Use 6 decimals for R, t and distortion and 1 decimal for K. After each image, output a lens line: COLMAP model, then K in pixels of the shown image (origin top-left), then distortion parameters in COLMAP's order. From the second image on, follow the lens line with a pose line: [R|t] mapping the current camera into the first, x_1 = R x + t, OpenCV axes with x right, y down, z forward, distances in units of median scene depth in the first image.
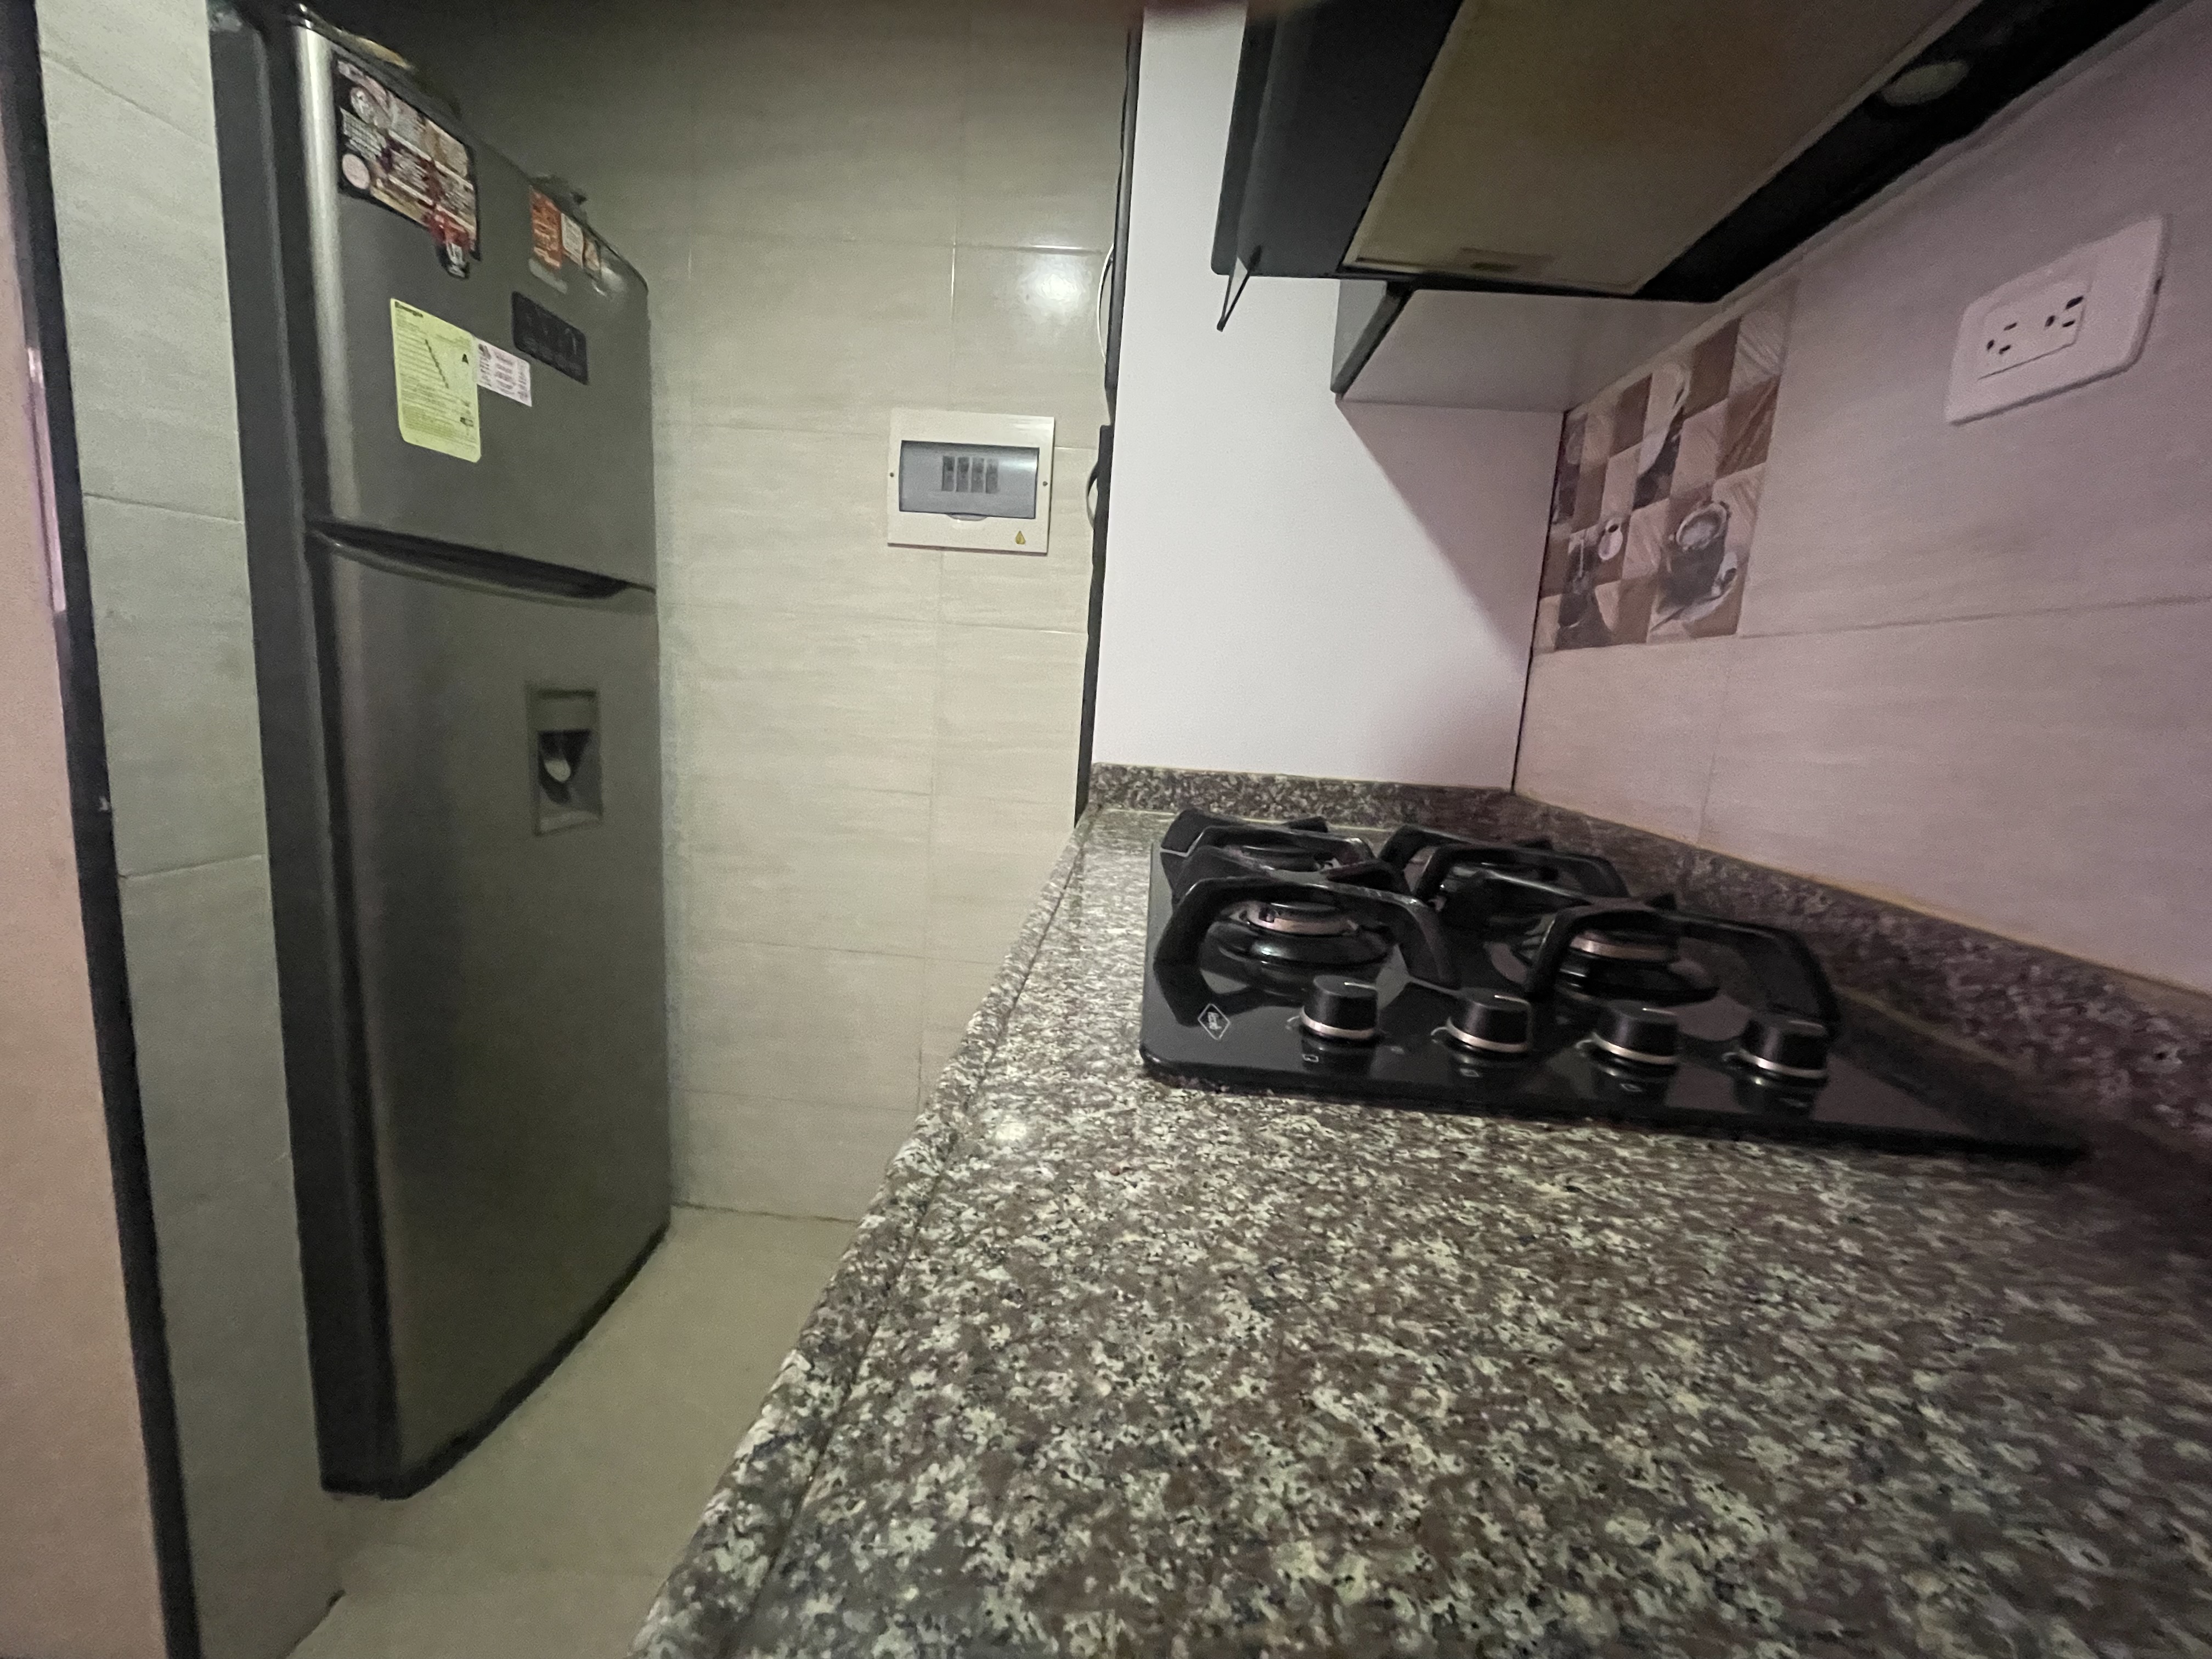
lens RADIAL K [[892.7, 0, 1099.4], [0, 892.7, 829.1], [0, 0, 1]] dist [-0.001858, 0.000020]
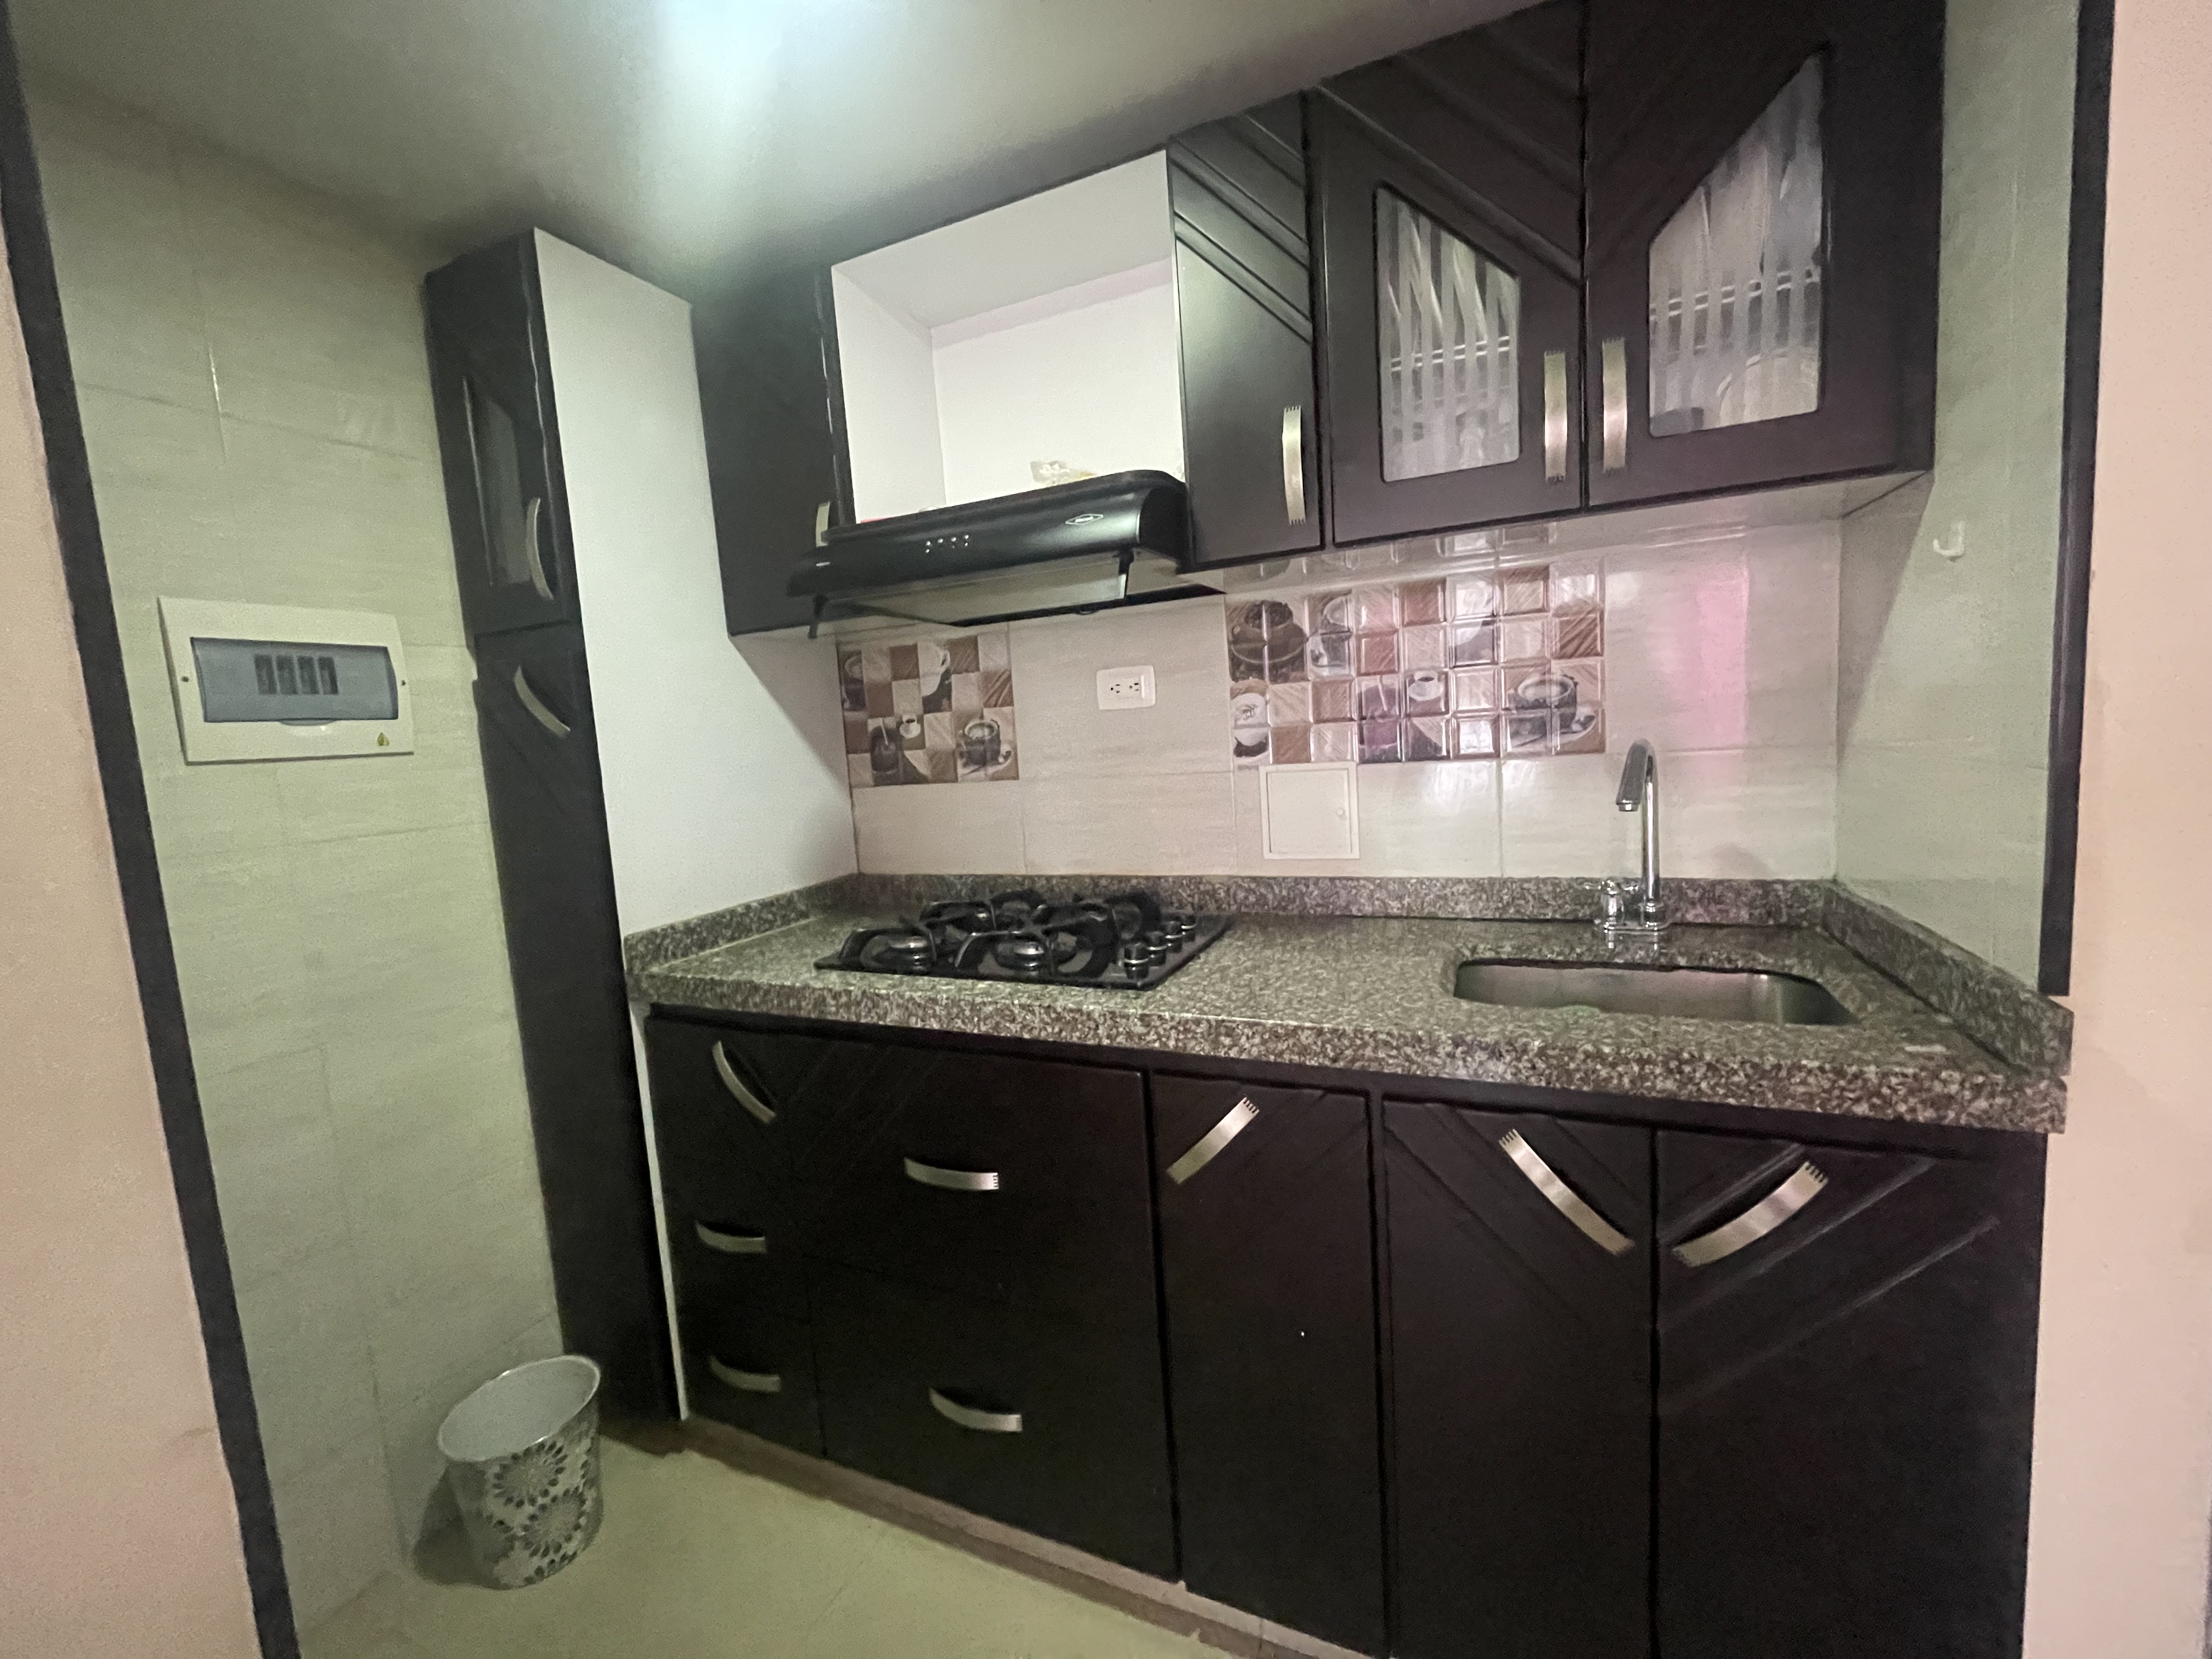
lens RADIAL K [[892.7, 0, 1103.0], [0, 892.7, 824.7], [0, 0, 1]] dist [-0.001858, 0.000020]
pose [[0.348624, -0.189823, 0.917839, -1.066363], [0.240444, 0.964617, 0.108170, -0.246230], [-0.905896, 0.182979, 0.381930, -0.026589]]
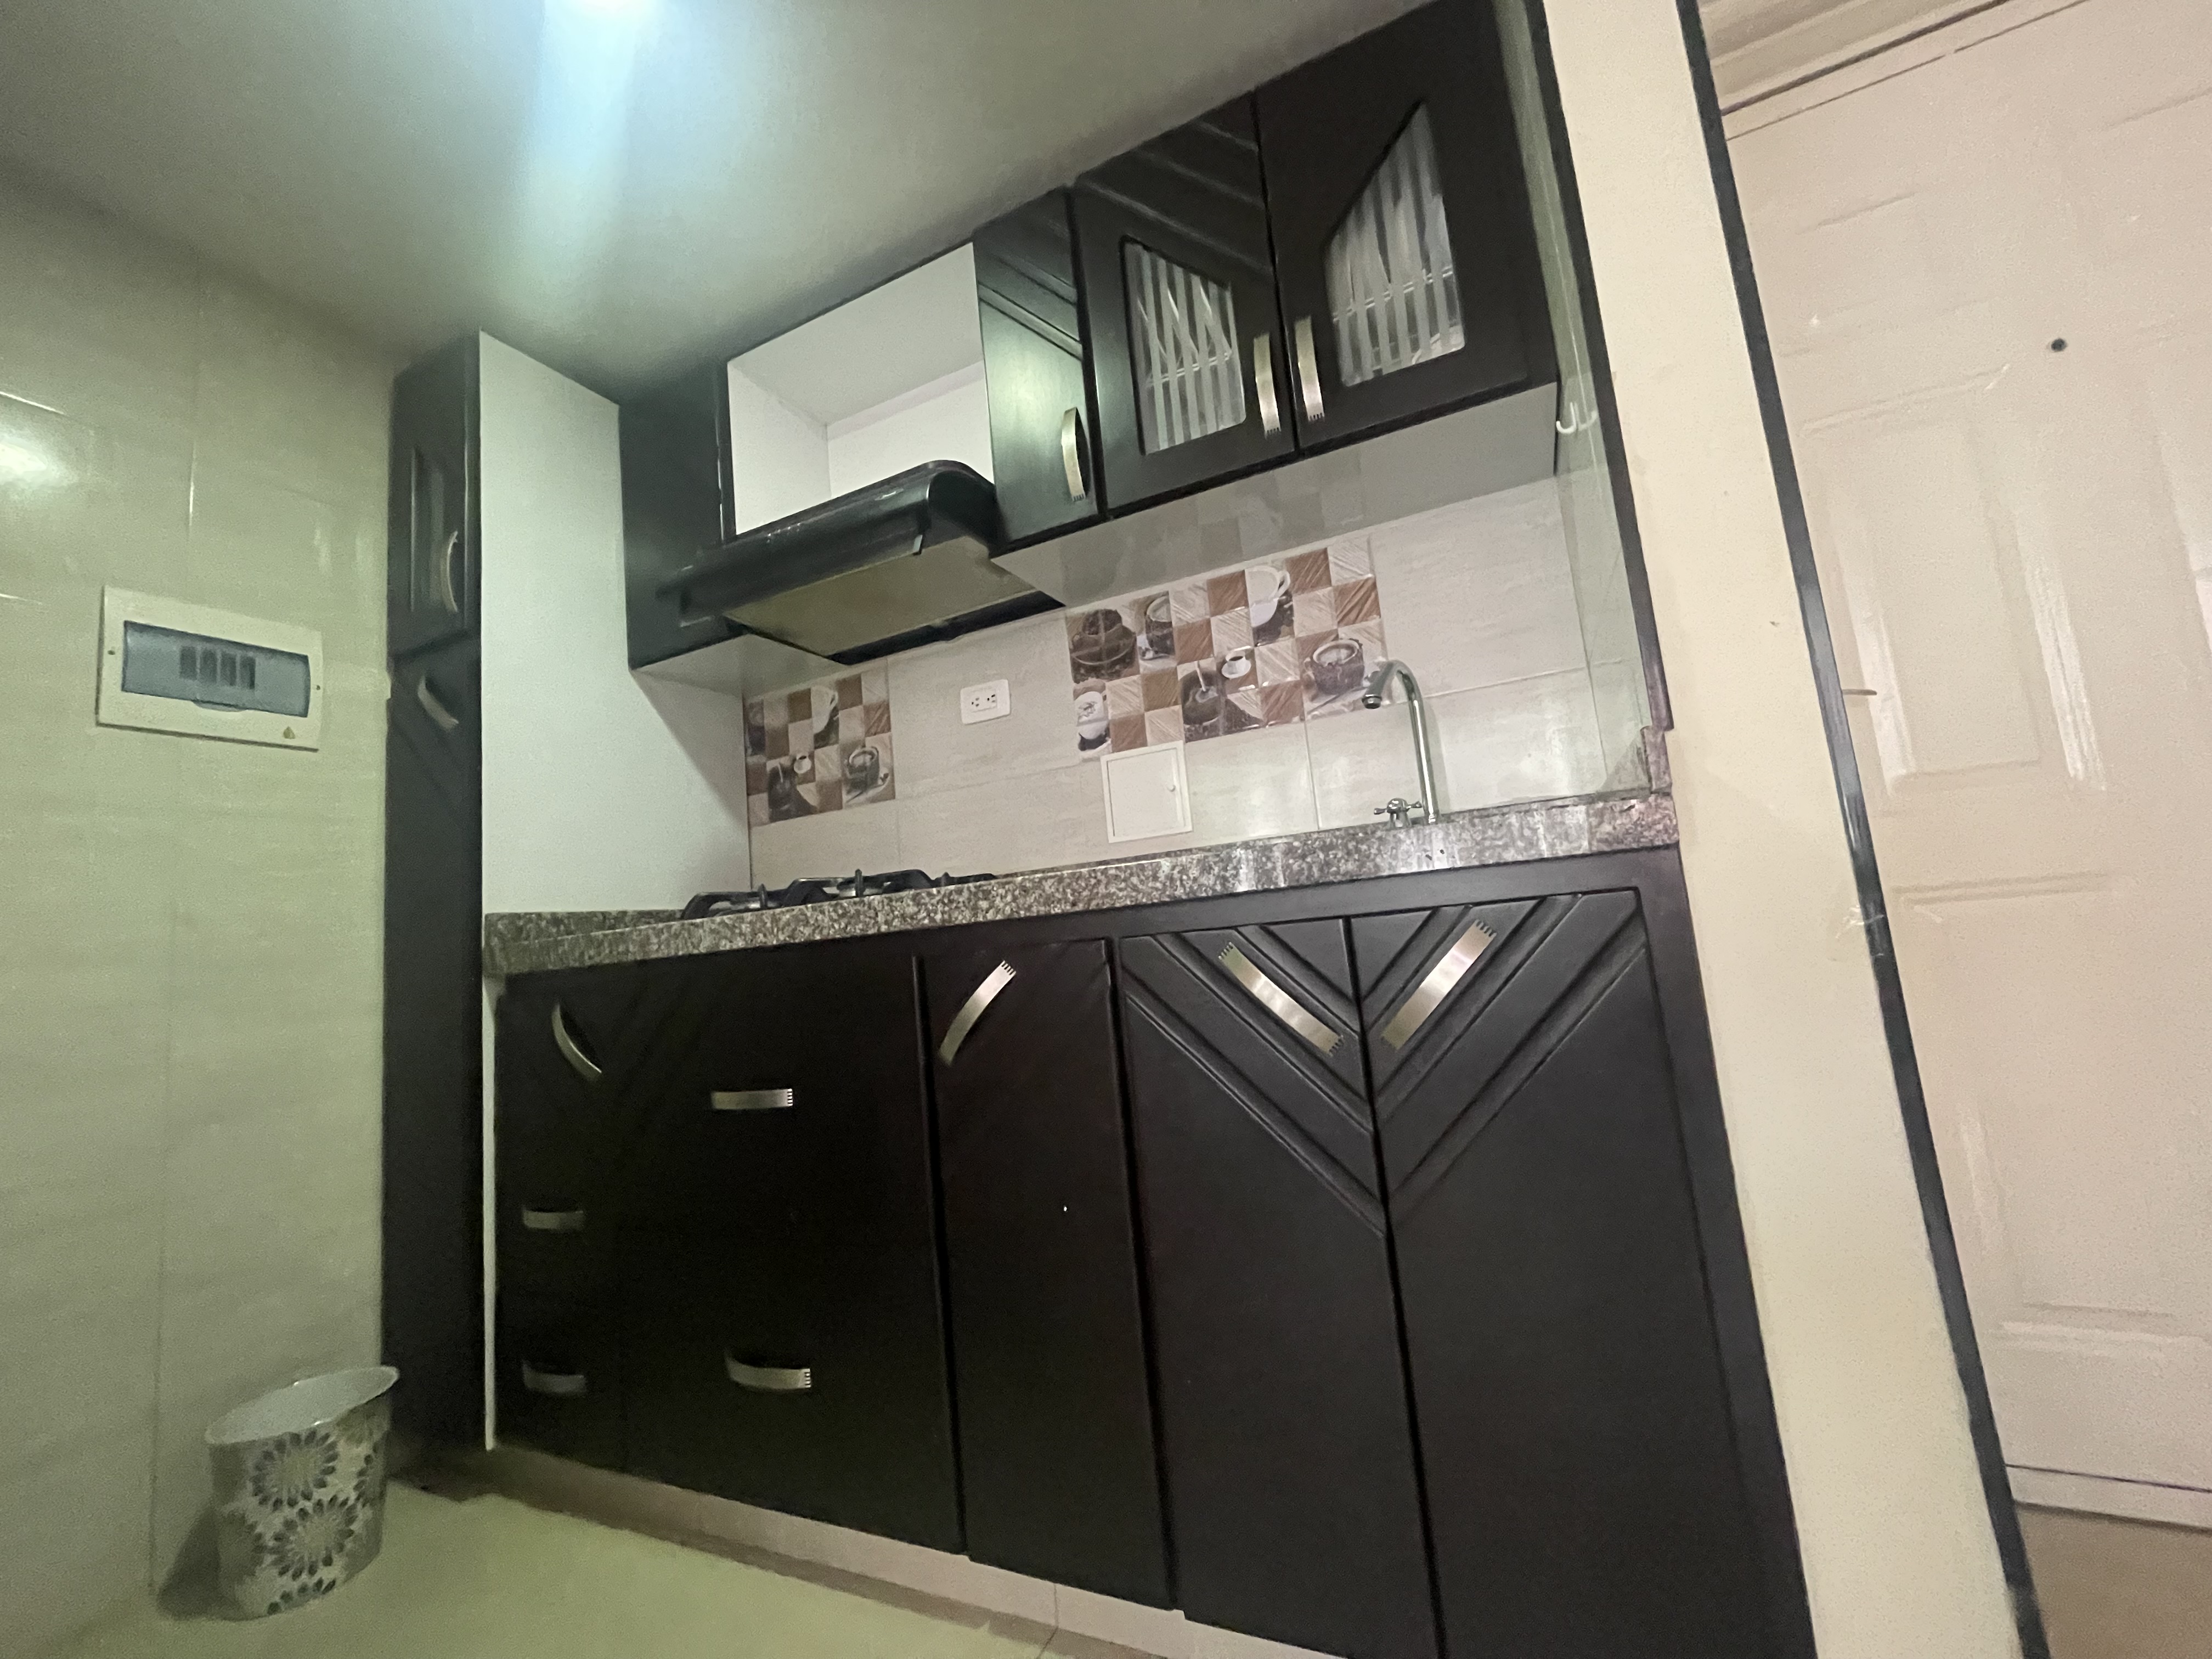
lens RADIAL K [[892.7, 0, 1103.1], [0, 892.7, 825.1], [0, 0, 1]] dist [-0.001858, 0.000020]
pose [[0.371228, 0.012337, 0.928460, -1.066399], [0.268443, 0.955788, -0.120033, 0.234048], [-0.888891, 0.293799, 0.351503, -0.259634]]
